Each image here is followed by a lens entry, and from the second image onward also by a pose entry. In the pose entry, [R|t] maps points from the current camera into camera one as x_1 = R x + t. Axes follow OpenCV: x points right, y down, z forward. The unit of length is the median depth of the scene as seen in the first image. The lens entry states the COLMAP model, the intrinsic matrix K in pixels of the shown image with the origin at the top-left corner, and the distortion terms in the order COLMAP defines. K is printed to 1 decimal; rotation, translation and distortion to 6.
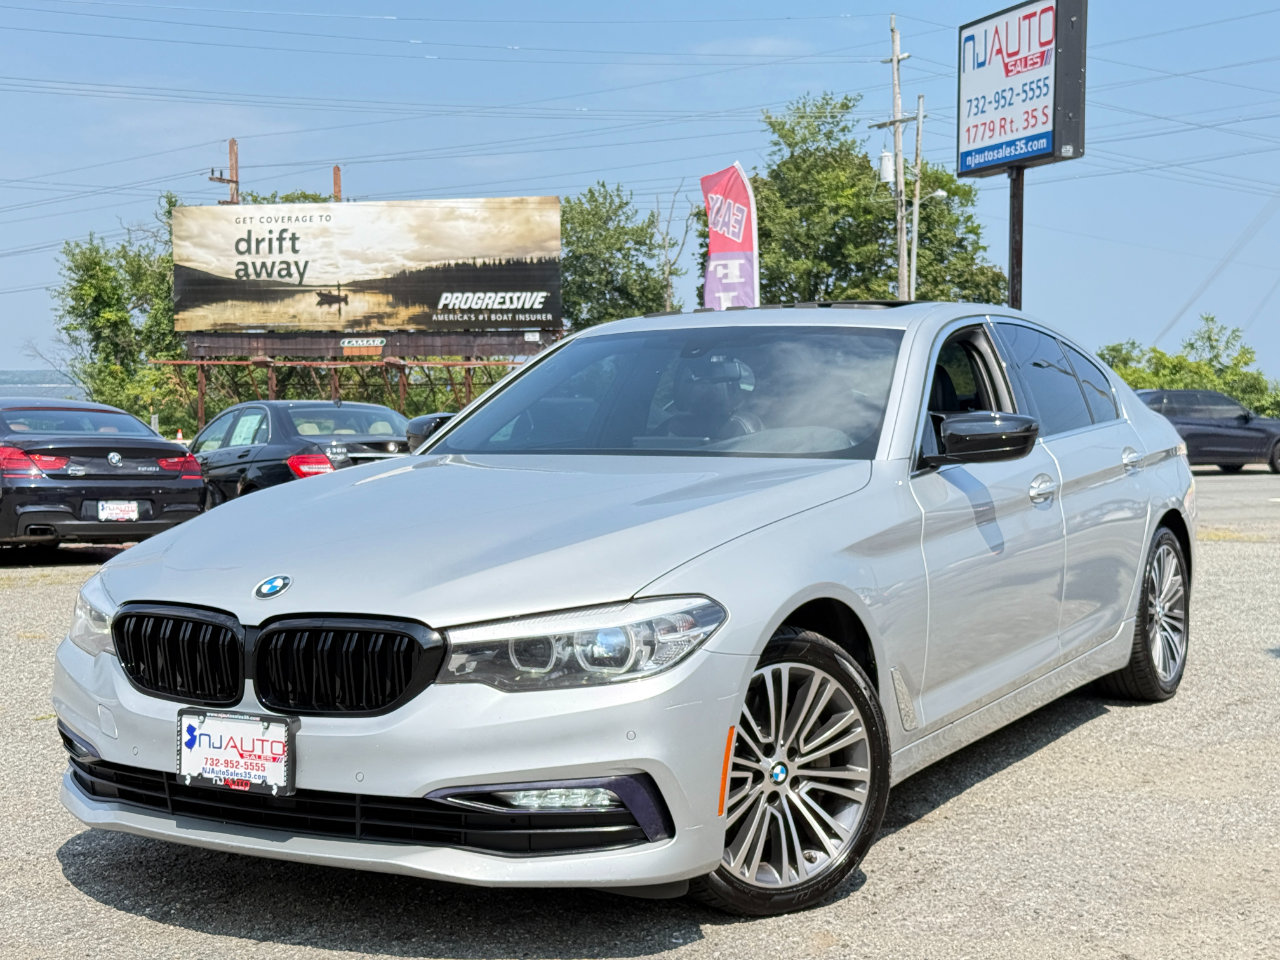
lens RADIAL K [[1793.2, 0, 640.0], [0, 1793.2, 480.0], [0, 0, 1]] dist [0.144905, -0.175924]
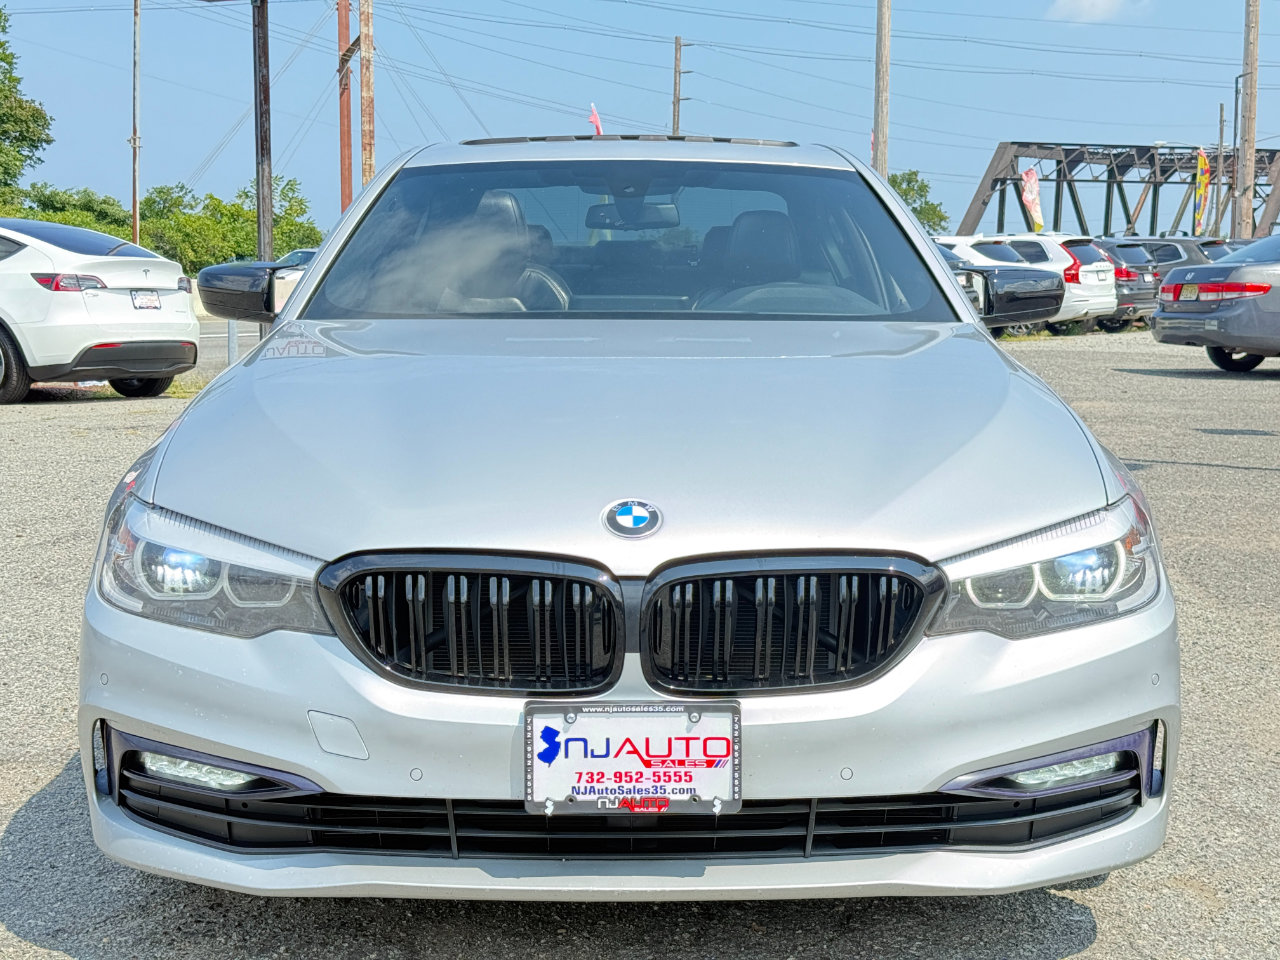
lens RADIAL K [[1793.2, 0, 640.0], [0, 1793.2, 480.0], [0, 0, 1]] dist [0.144905, -0.175924]
pose [[0.859477, -0.057198, 0.507964, -0.045966], [0.014666, 0.996070, 0.087344, -0.001300], [-0.510964, -0.067621, 0.856938, 0.033988]]
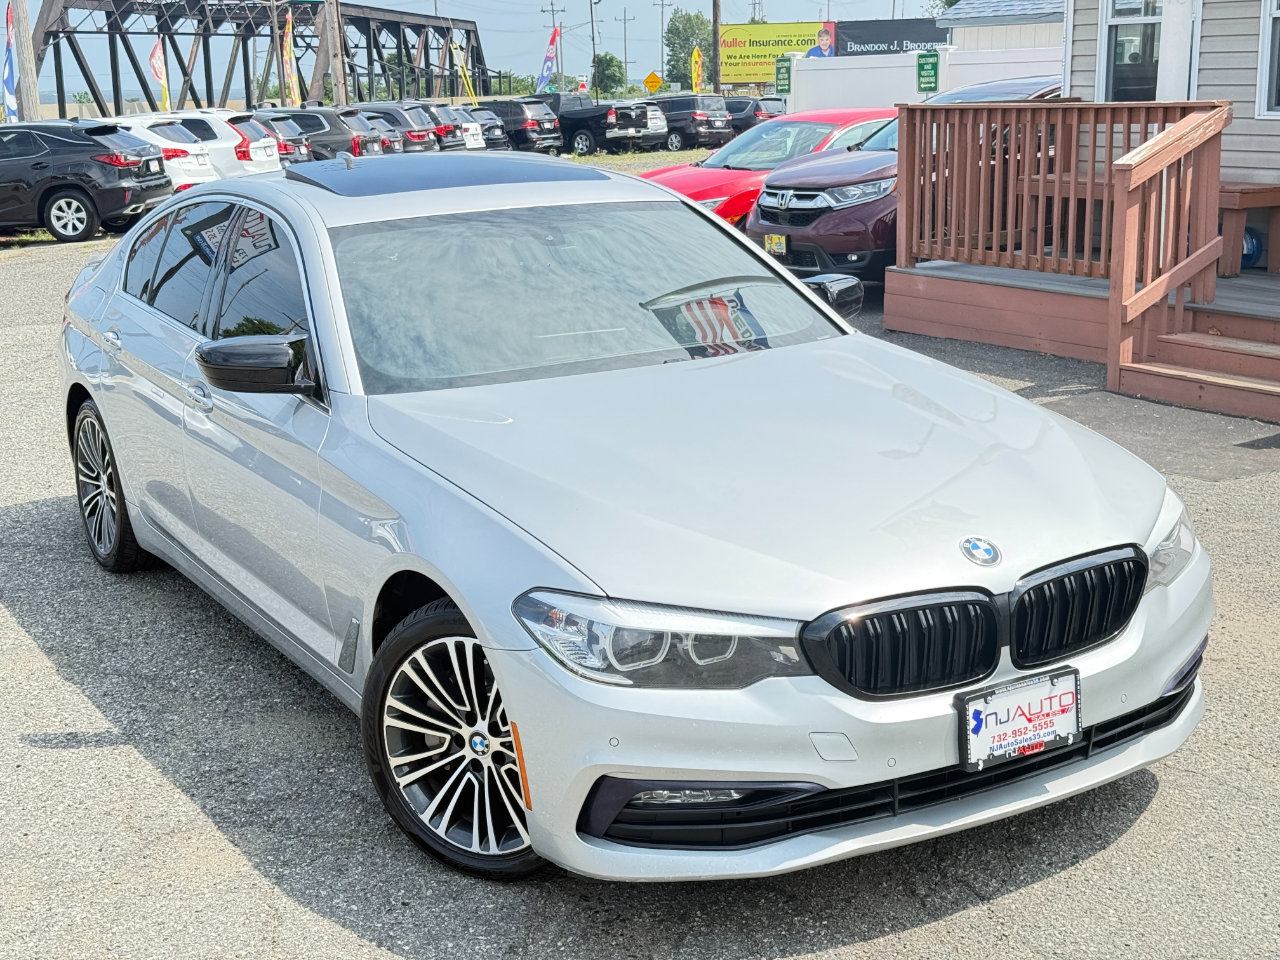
lens RADIAL K [[1793.2, 0, 640.0], [0, 1793.2, 480.0], [0, 0, 1]] dist [0.144905, -0.175924]
pose [[0.482186, -0.206452, 0.851396, -0.092515], [0.073450, 0.977942, 0.195539, -0.015090], [-0.872985, -0.031751, 0.486713, 0.057514]]
